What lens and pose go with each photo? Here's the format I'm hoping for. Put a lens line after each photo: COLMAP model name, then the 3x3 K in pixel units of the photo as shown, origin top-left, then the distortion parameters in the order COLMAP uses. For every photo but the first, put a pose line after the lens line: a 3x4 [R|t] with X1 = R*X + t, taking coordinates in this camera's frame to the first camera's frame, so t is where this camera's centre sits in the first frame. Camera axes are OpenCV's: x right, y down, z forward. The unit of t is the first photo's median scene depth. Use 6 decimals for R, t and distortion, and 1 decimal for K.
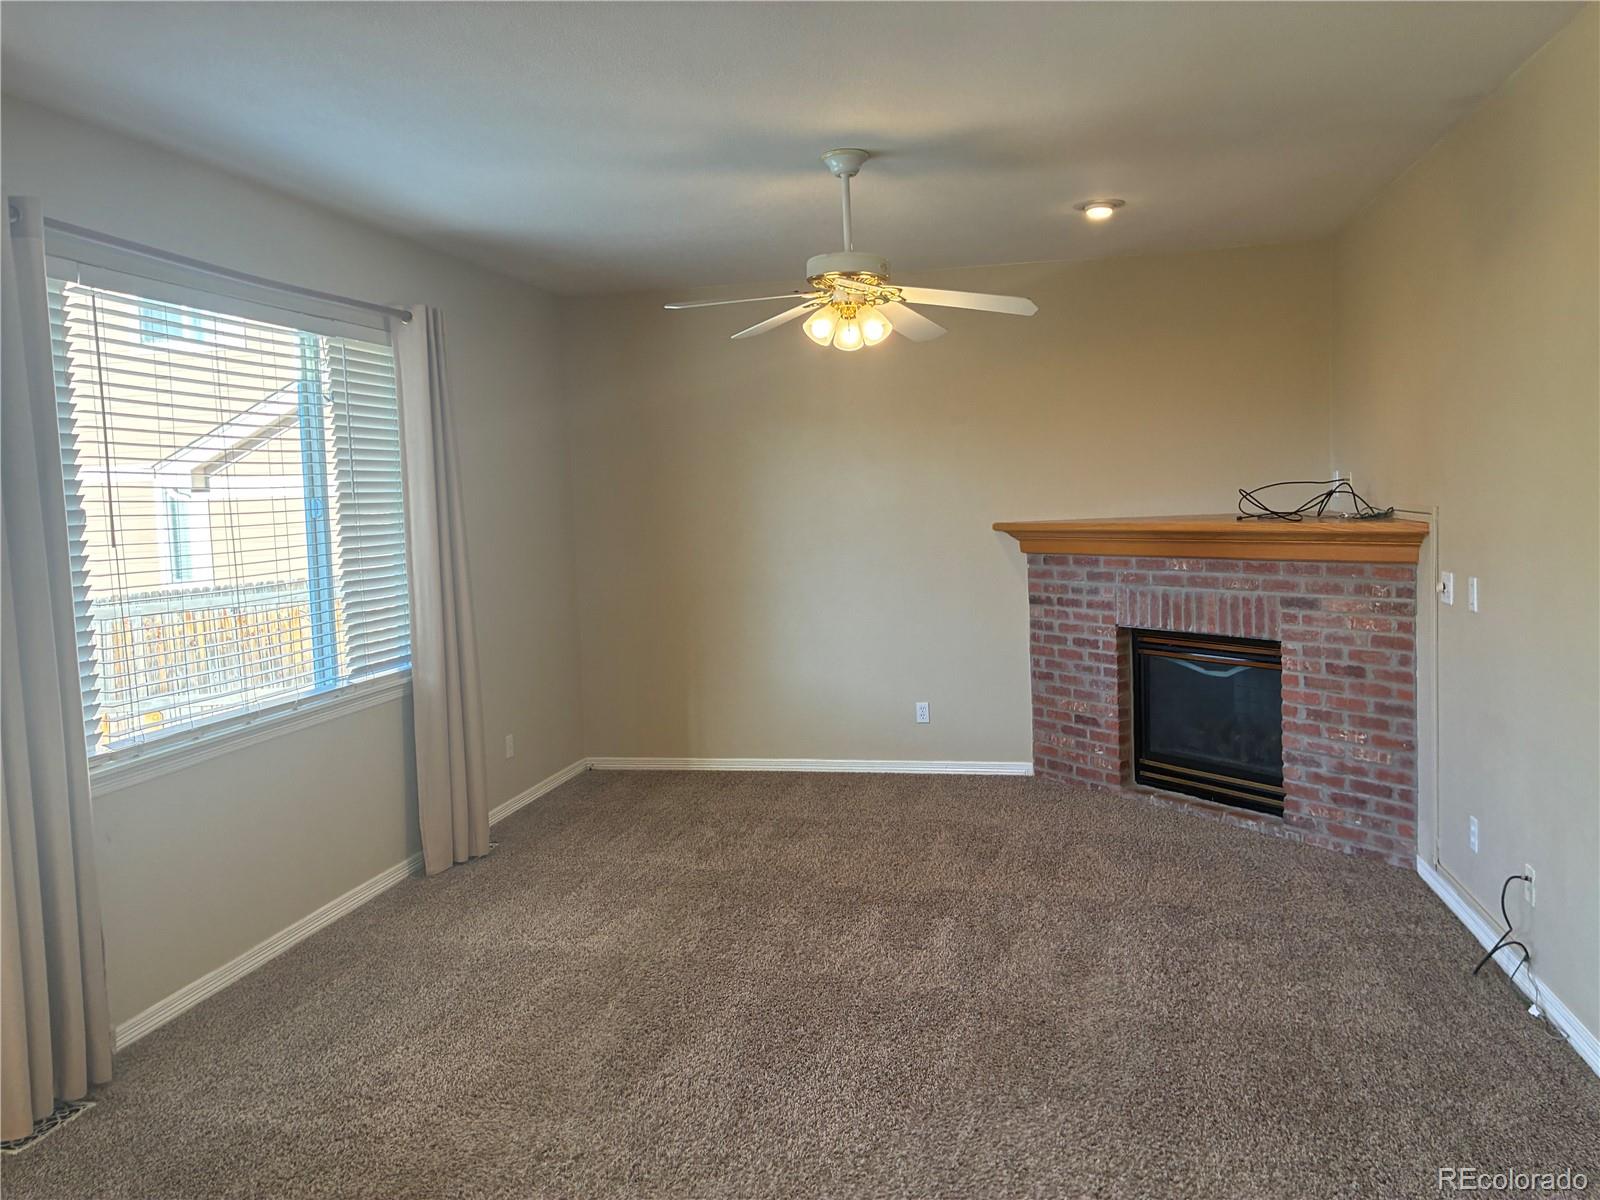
lens RADIAL K [[1246.3, 0, 804.9], [0, 1246.3, 598.0], [0, 0, 1]] dist [0.054127, -0.060752]
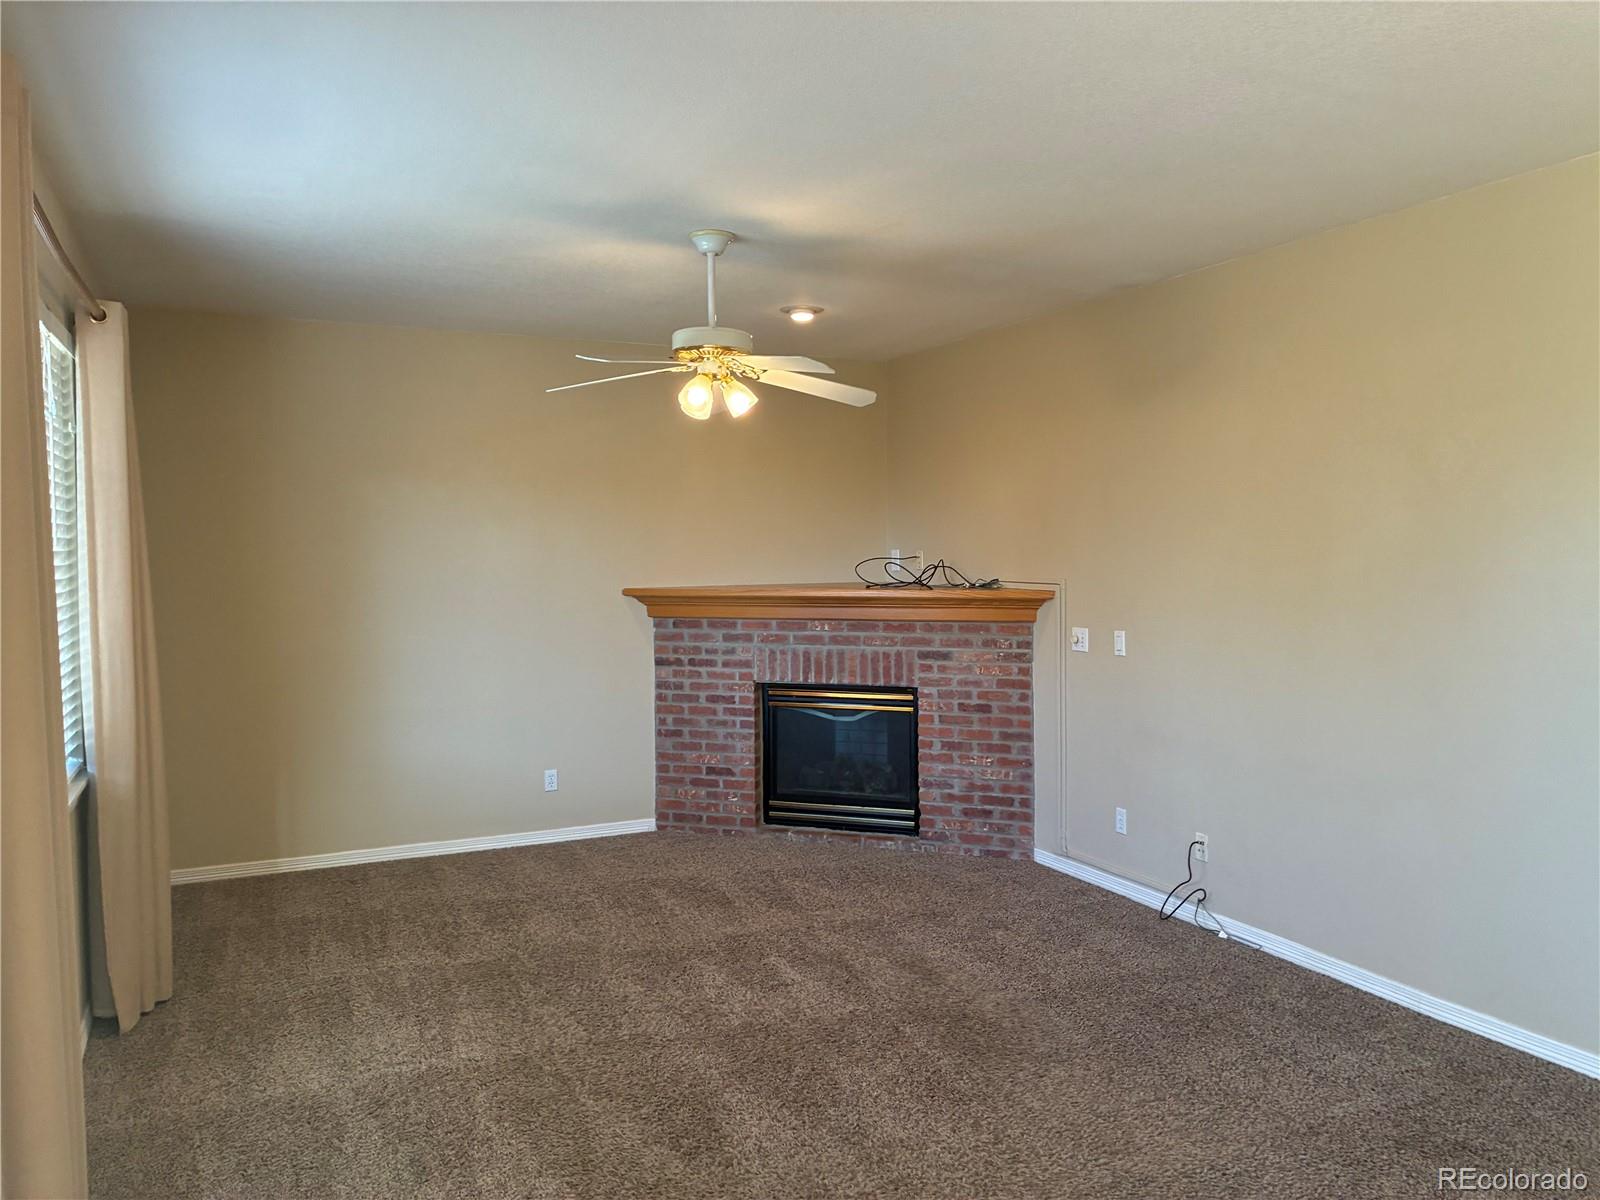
lens RADIAL K [[1250.9, 0, 799.6], [0, 1250.9, 598.4], [0, 0, 1]] dist [0.146493, -0.321489]
pose [[0.784274, 0.008184, 0.620361, -0.450705], [0.029148, 0.998323, -0.050020, 0.005474], [-0.619730, 0.057312, 0.782720, 0.109194]]
